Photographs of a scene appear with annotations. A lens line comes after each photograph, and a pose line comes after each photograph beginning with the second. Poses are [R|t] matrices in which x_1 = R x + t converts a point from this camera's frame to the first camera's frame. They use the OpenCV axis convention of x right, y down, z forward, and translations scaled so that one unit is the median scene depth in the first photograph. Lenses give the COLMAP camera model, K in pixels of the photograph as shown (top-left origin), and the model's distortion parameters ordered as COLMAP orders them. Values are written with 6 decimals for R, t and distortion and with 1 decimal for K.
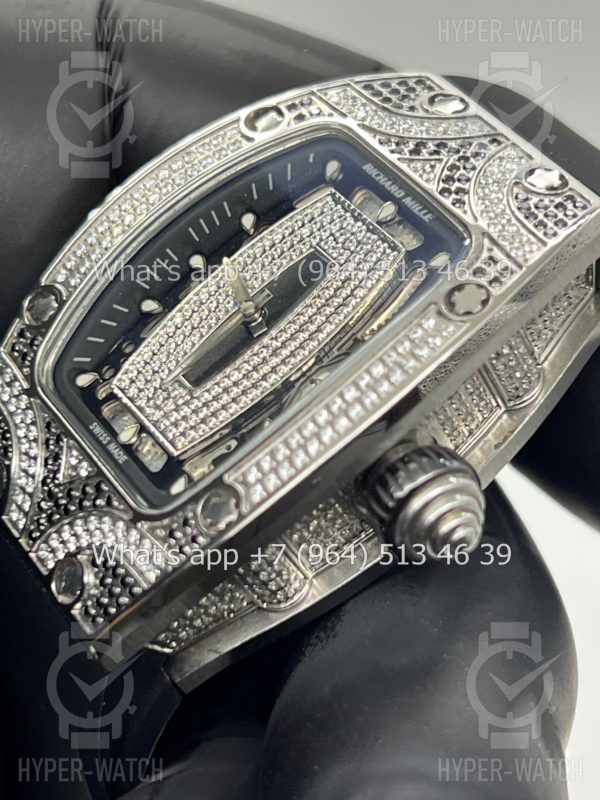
lens RADIAL K [[1866.1, 0, 300.0], [0, 1866.1, 400.0], [0, 0, 1]] dist [0.070895, 0.093242]
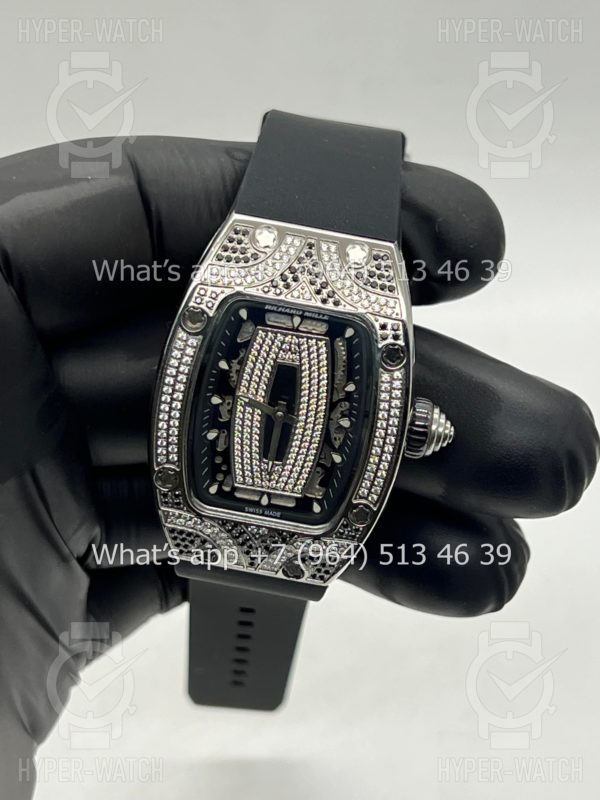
lens RADIAL K [[1866.1, 0, 300.0], [0, 1866.1, 400.0], [0, 0, 1]] dist [0.070895, 0.093242]
pose [[0.684237, -0.716110, 0.137862, -0.252751], [0.462585, 0.572344, 0.677080, -1.278150], [-0.563769, -0.399511, 0.722880, -0.313478]]
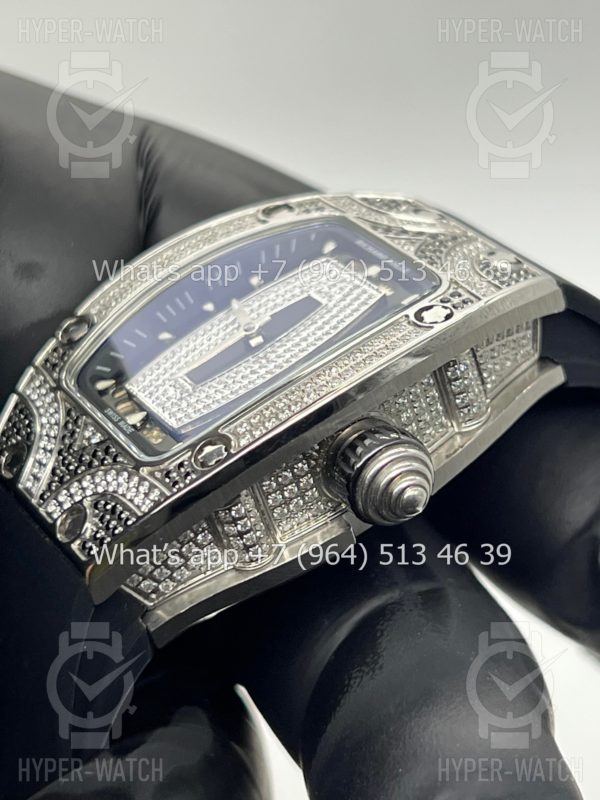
lens RADIAL K [[1866.1, 0, 300.0], [0, 1866.1, 400.0], [0, 0, 1]] dist [0.070895, 0.093242]
pose [[0.994397, 0.105623, 0.004313, 0.003547], [-0.100001, 0.953130, -0.285558, 0.333181], [-0.034272, 0.283526, 0.958352, -0.131751]]
